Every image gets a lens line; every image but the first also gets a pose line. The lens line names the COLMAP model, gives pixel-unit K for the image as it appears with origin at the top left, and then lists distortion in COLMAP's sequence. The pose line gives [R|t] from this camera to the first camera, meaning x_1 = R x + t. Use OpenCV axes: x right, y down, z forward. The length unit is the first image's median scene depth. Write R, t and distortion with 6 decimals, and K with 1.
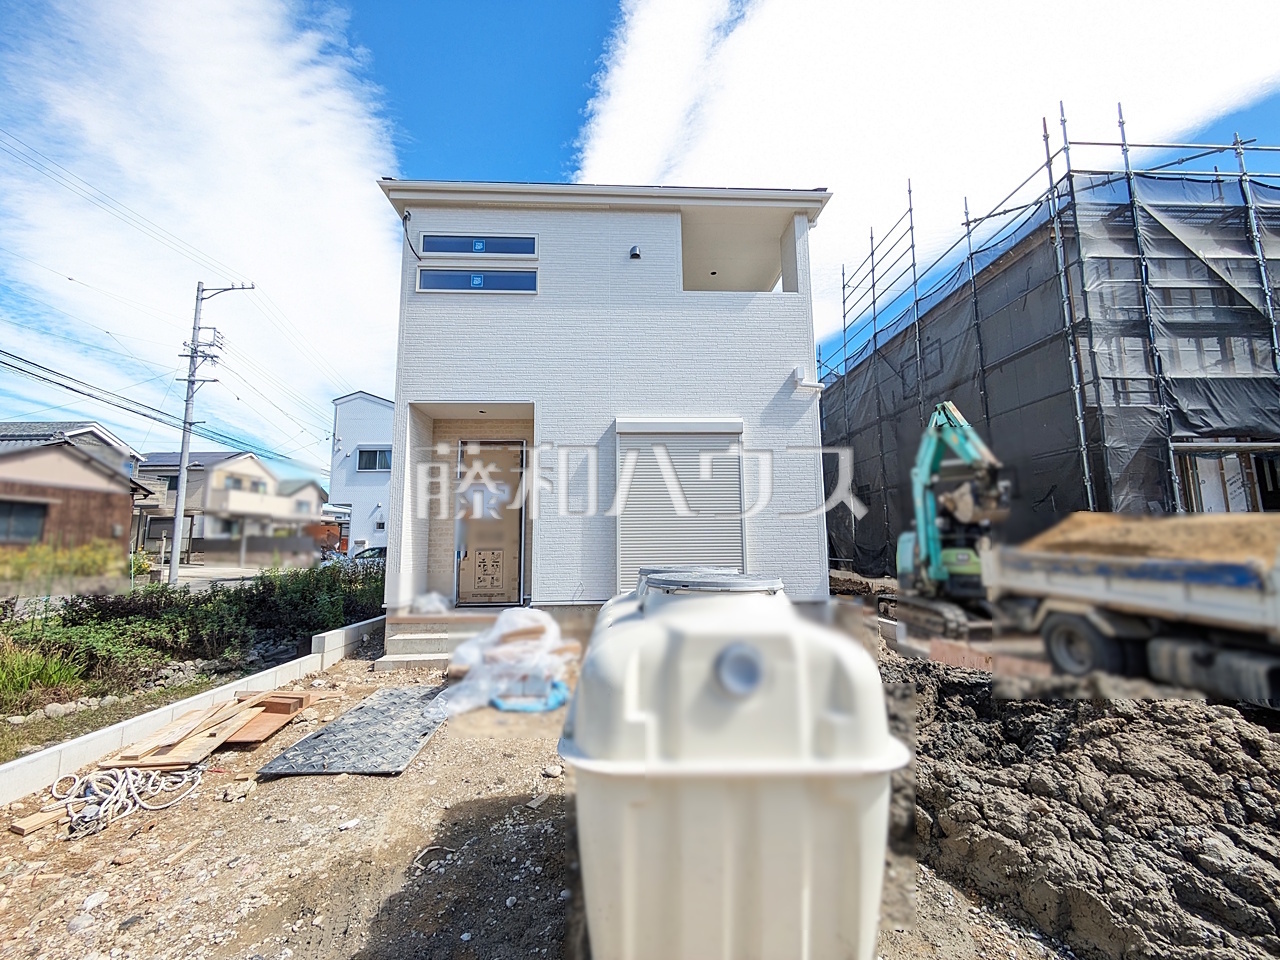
lens RADIAL K [[507.1, 0, 634.3], [0, 507.1, 479.1], [0, 0, 1]] dist [0.000013, 0.000497]
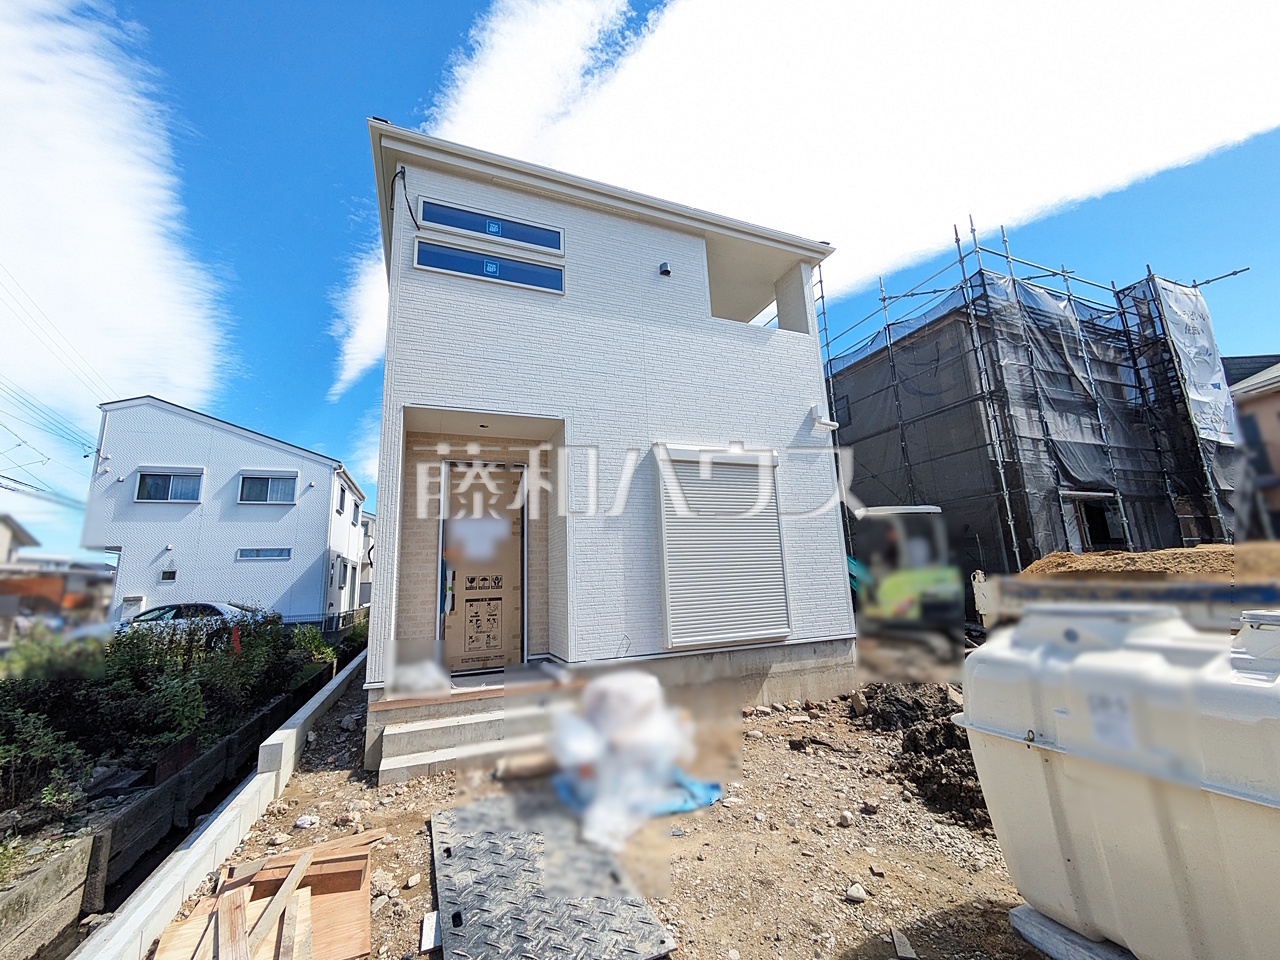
lens RADIAL K [[509.0, 0, 638.6], [0, 509.0, 479.2], [0, 0, 1]] dist [-0.001496, 0.000885]
pose [[0.940037, 0.038556, 0.338887, -0.349838], [-0.011027, 0.996506, -0.082790, 0.015943], [-0.340895, 0.074089, 0.937177, 0.170435]]
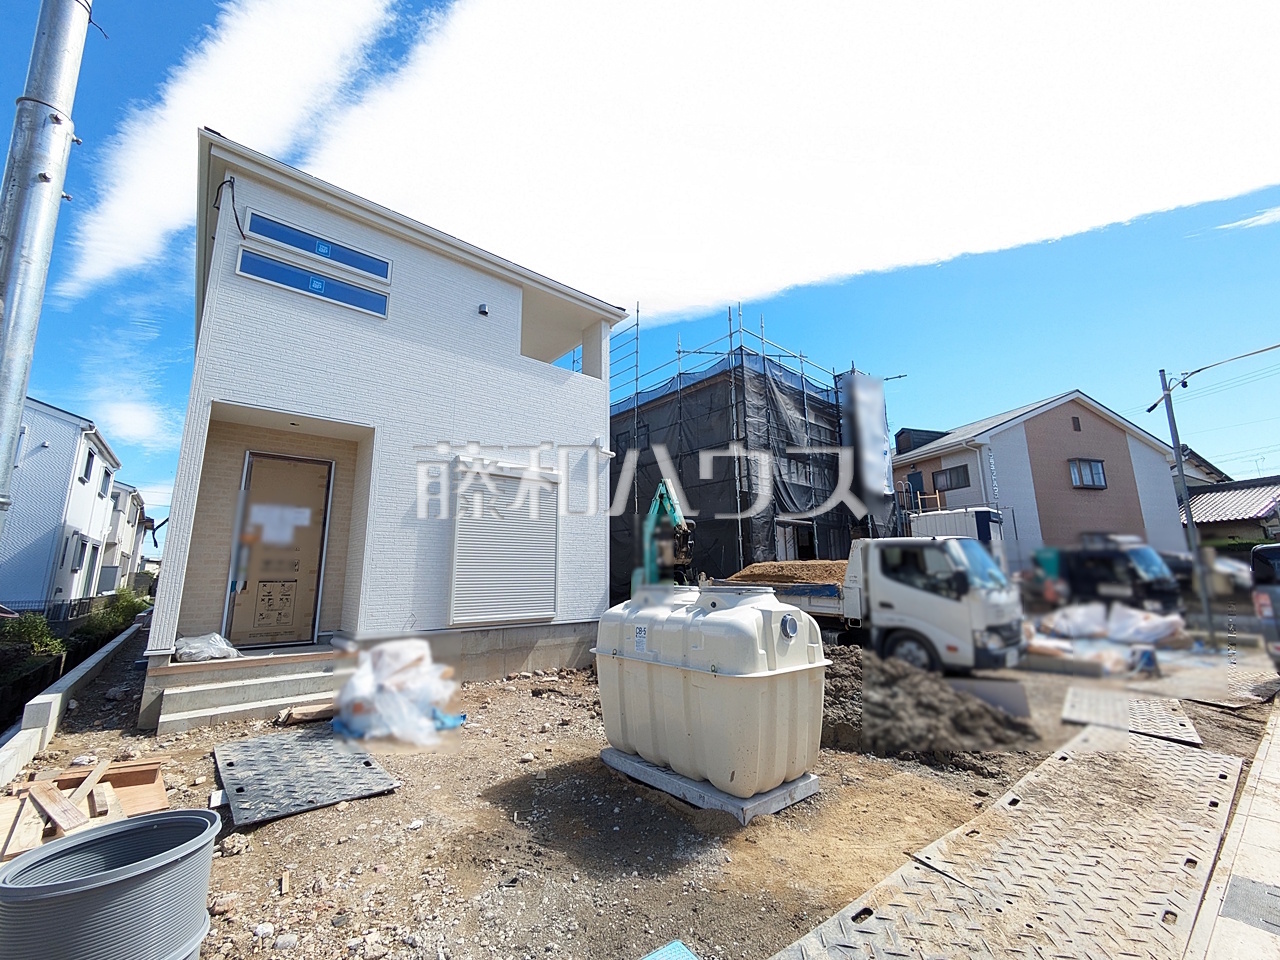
lens RADIAL K [[509.0, 0, 638.6], [0, 509.0, 479.2], [0, 0, 1]] dist [-0.001496, 0.000885]
pose [[0.782319, 0.120975, 0.611017, -0.372213], [-0.078330, 0.992278, -0.096169, 0.001597], [-0.617933, 0.027374, 0.785754, -0.074017]]
